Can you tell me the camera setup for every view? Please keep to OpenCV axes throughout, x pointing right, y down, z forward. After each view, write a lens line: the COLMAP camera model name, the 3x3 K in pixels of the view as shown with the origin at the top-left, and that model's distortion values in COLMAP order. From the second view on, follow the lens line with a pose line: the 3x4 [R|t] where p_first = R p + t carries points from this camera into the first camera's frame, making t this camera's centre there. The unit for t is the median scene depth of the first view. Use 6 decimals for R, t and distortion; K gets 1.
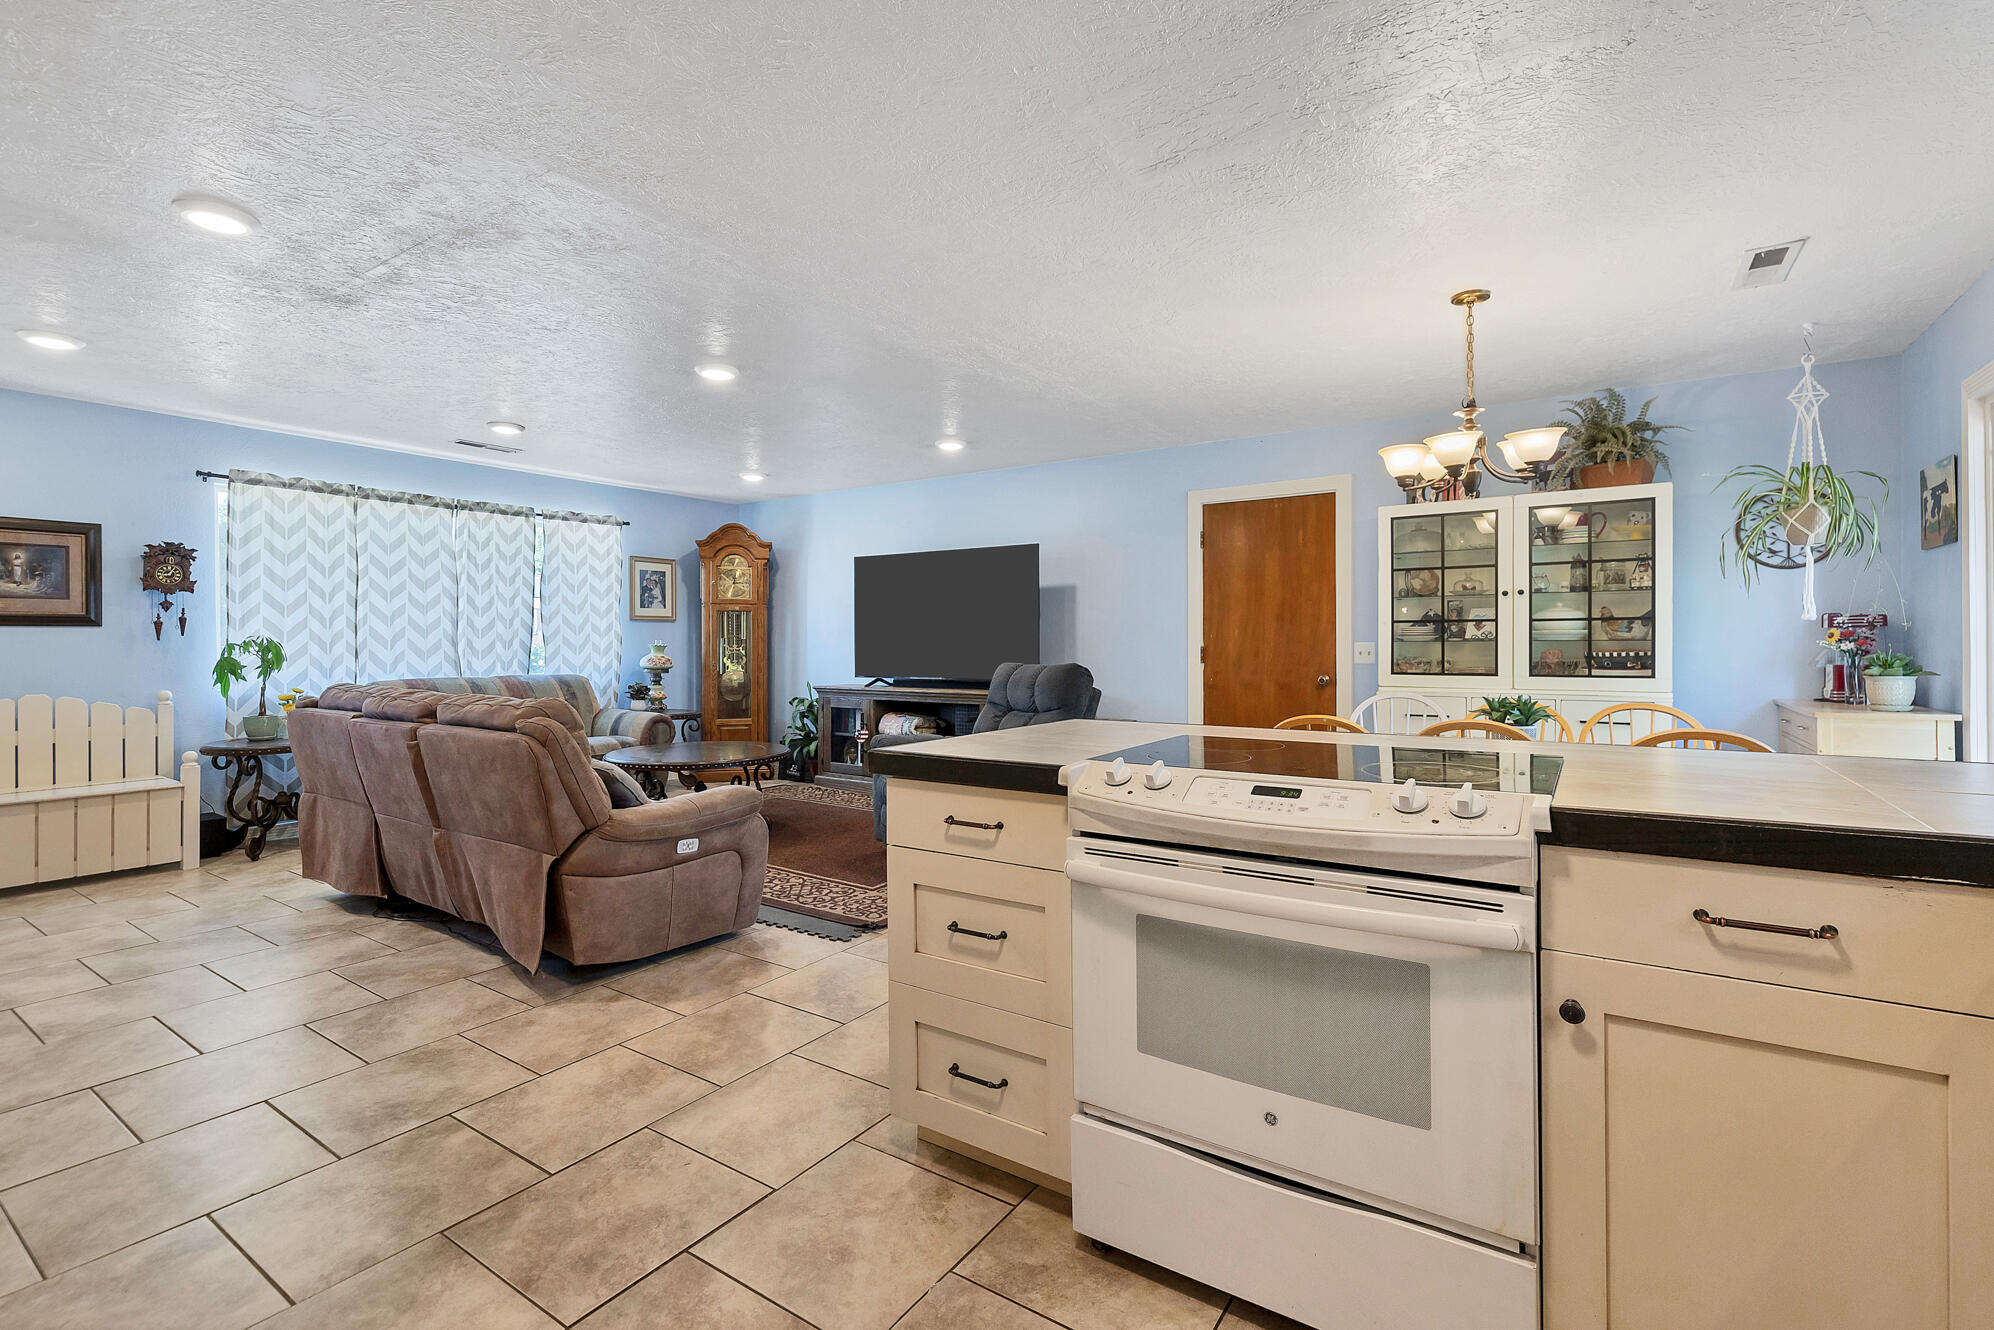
lens RADIAL K [[880.9, 0, 1044.0], [0, 880.9, 648.8], [0, 0, 1]] dist [0.004030, -0.001640]
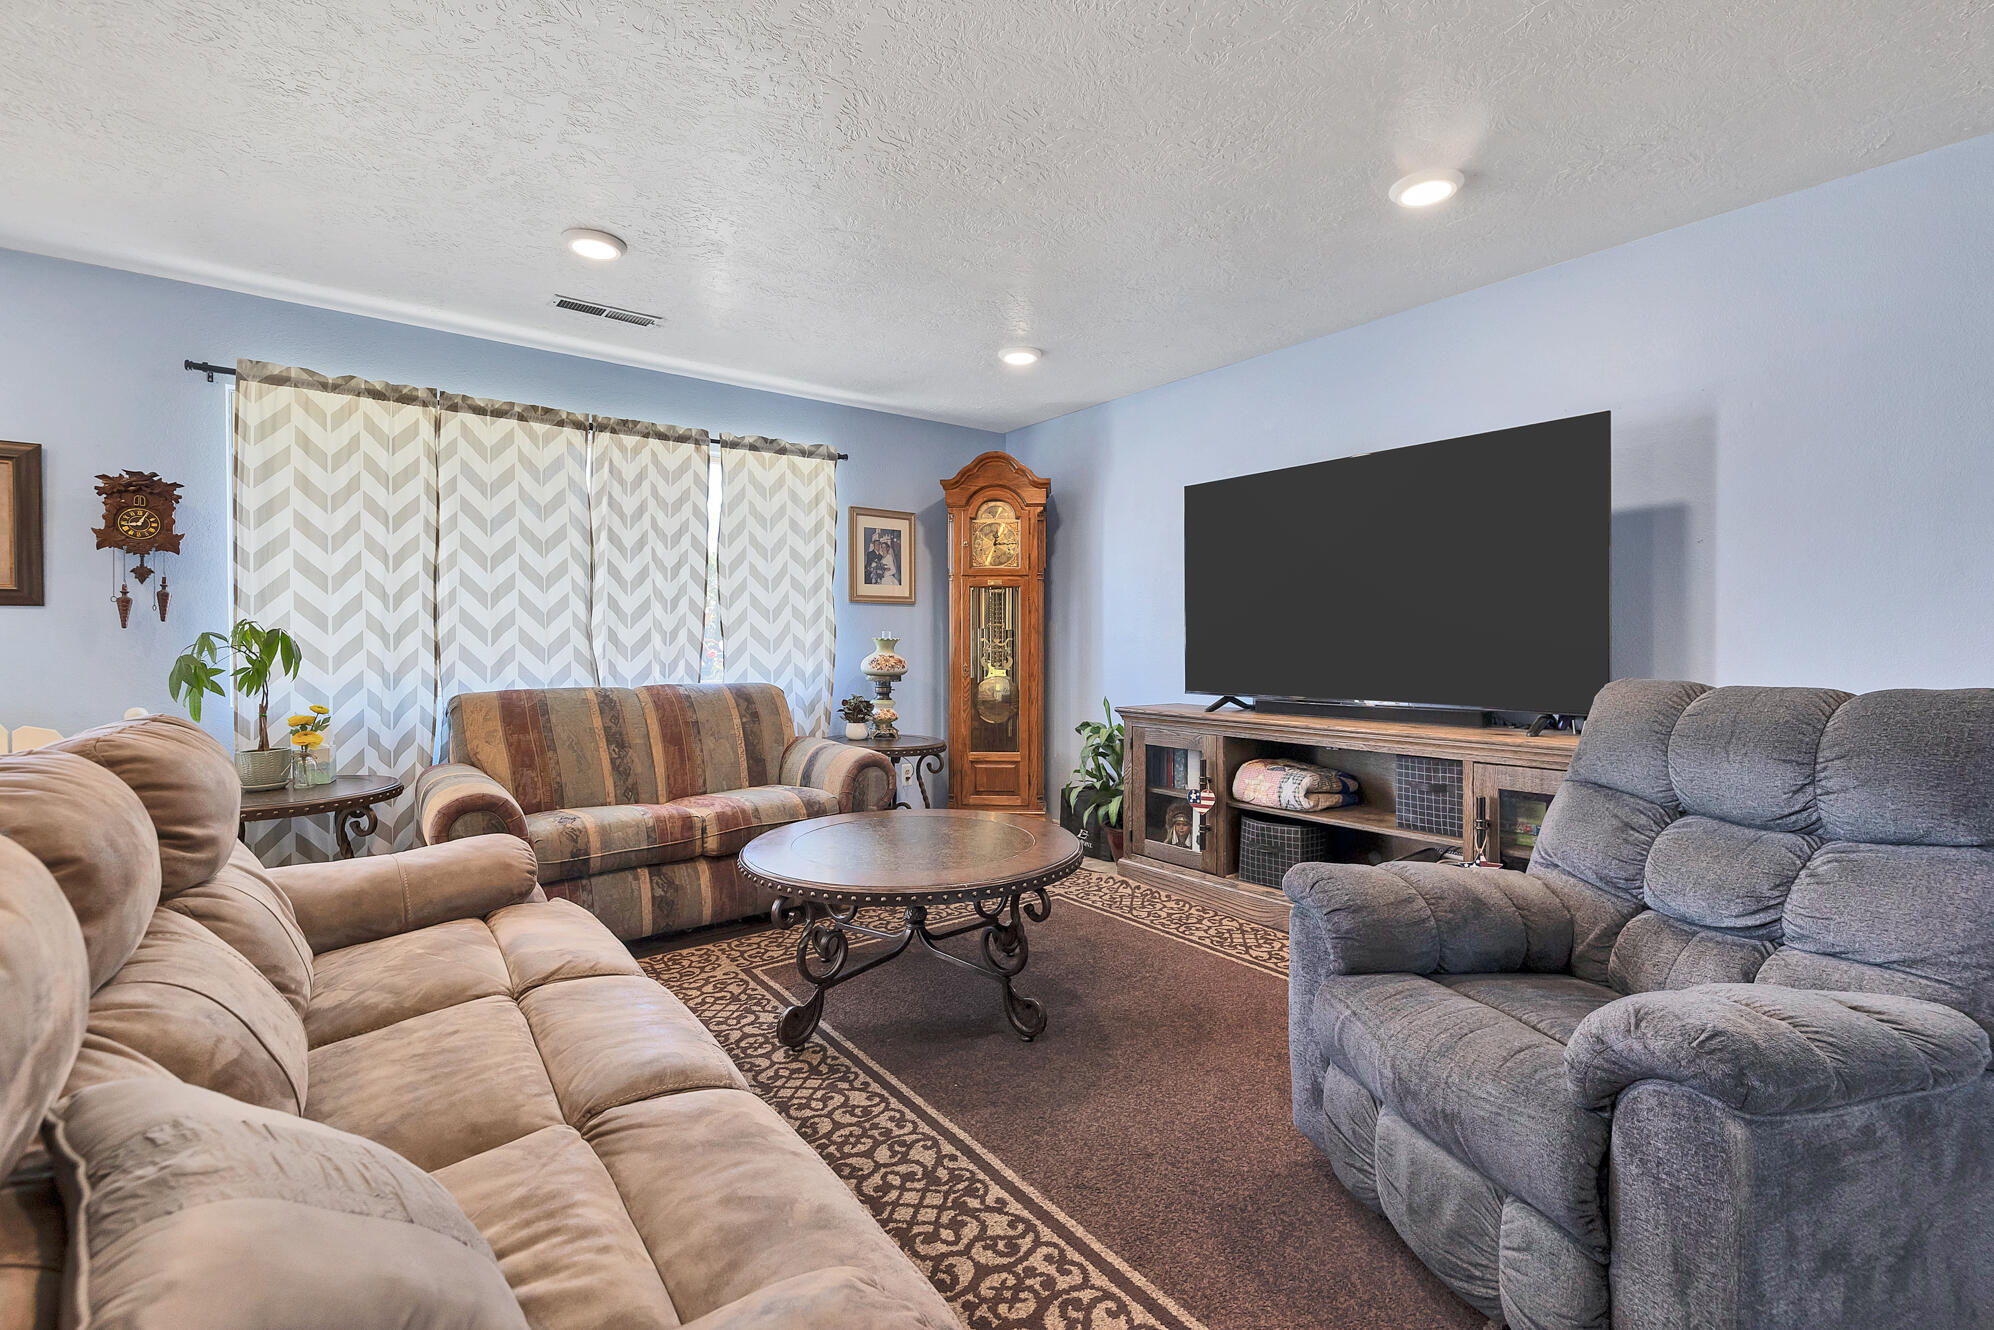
lens RADIAL K [[880.9, 0, 1002.3], [0, 880.9, 646.8], [0, 0, 1]] dist [0.004030, -0.001640]
pose [[0.938673, 0.004259, -0.344781, -0.149272], [-0.004119, 0.999991, 0.001138, 0.000421], [0.344783, 0.000352, 0.938682, 0.477441]]
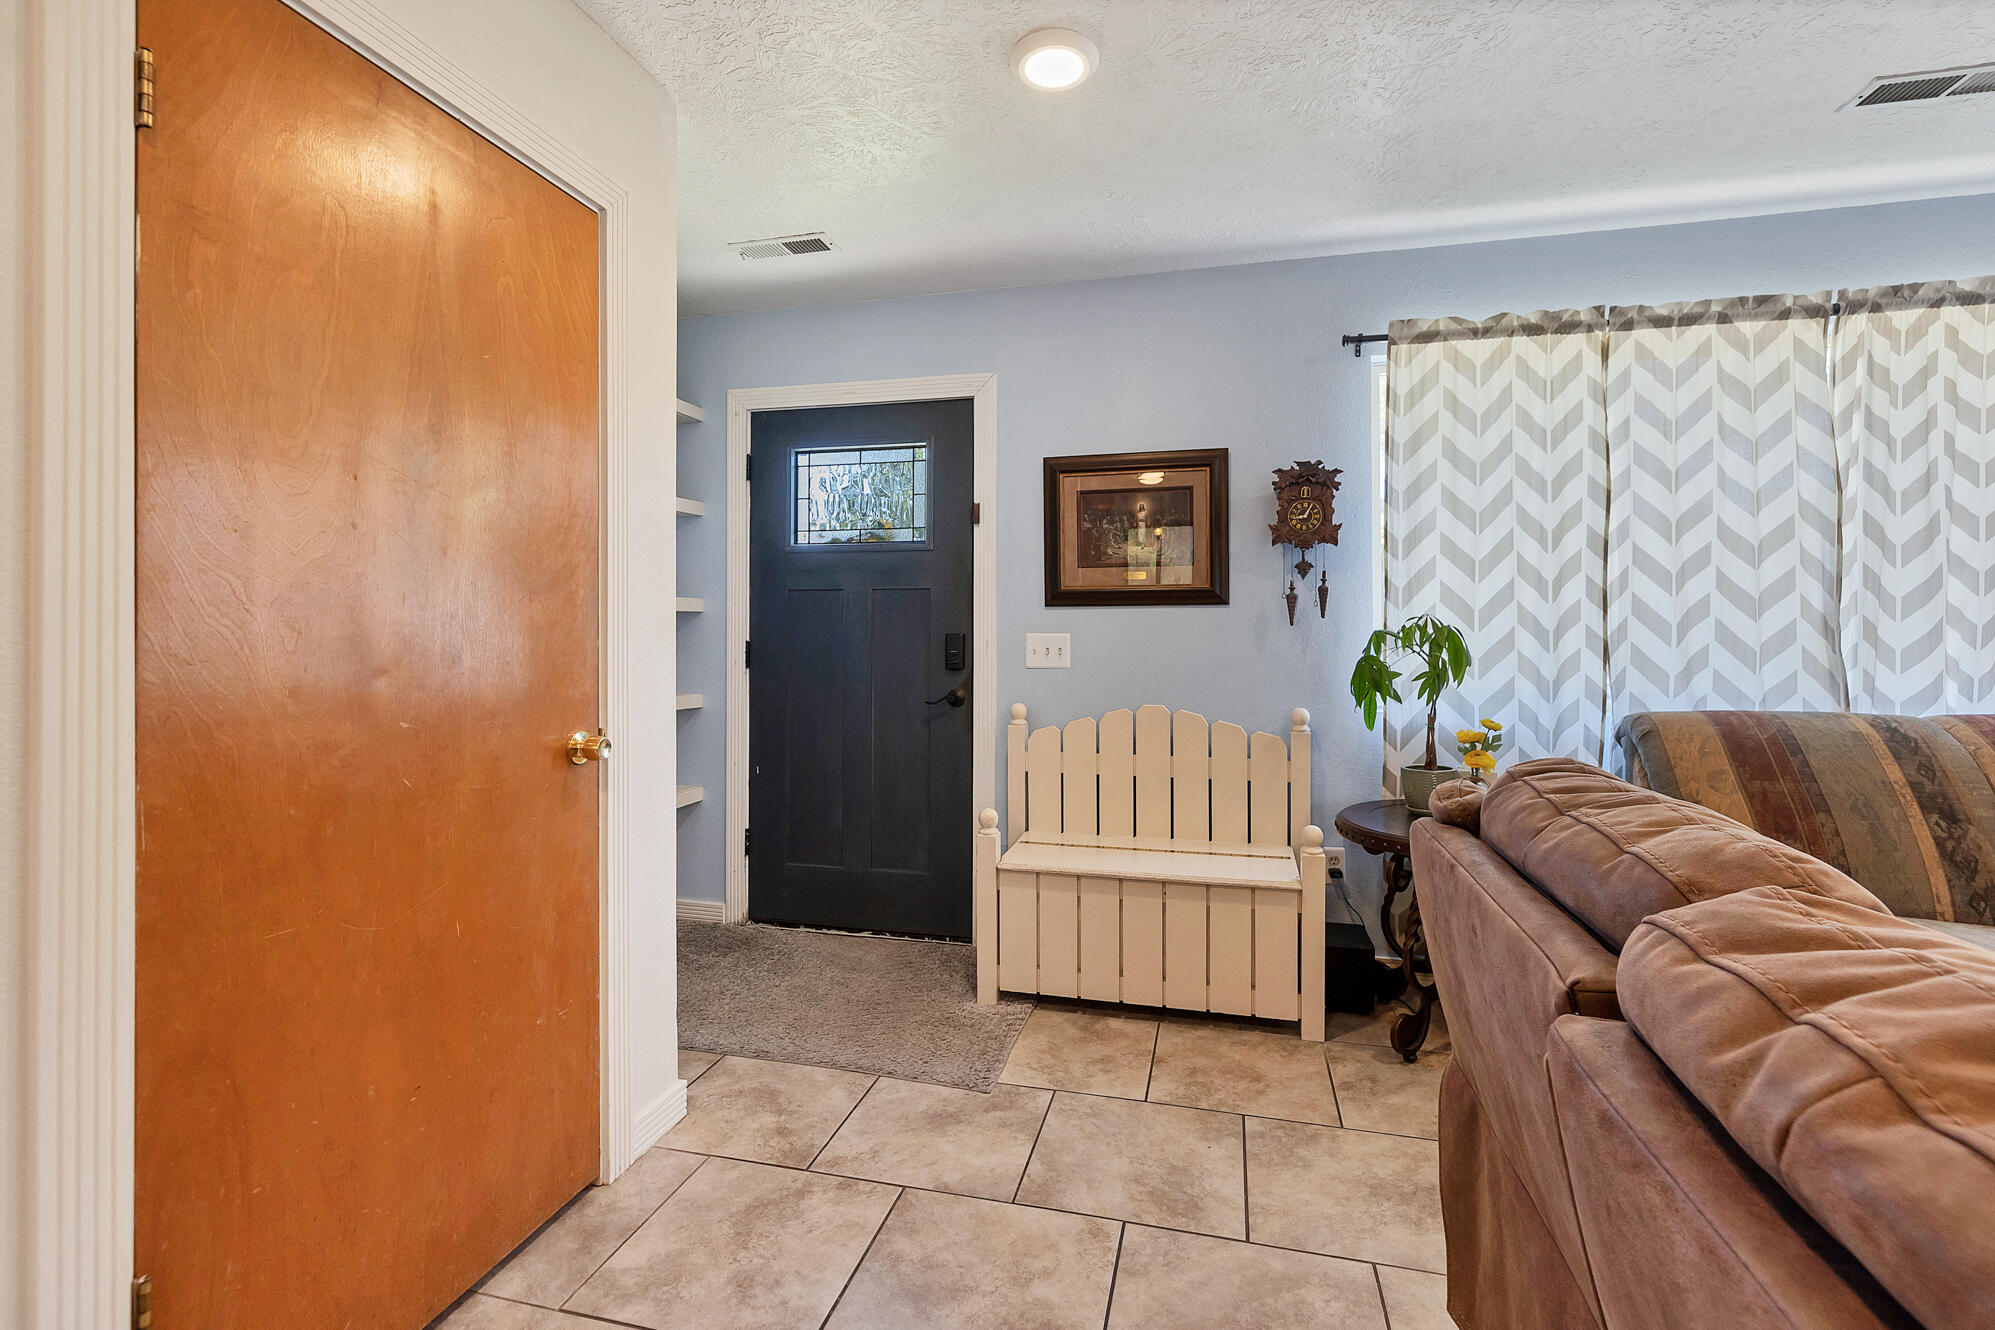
lens RADIAL K [[881.3, 0, 970.6], [0, 881.3, 626.5], [0, 0, 1]] dist [0.004030, -0.001640]
pose [[0.283651, -0.004971, -0.958915, -0.367847], [-0.009095, 0.999928, -0.007874, -0.001398], [0.958885, 0.010955, 0.283585, 0.469969]]
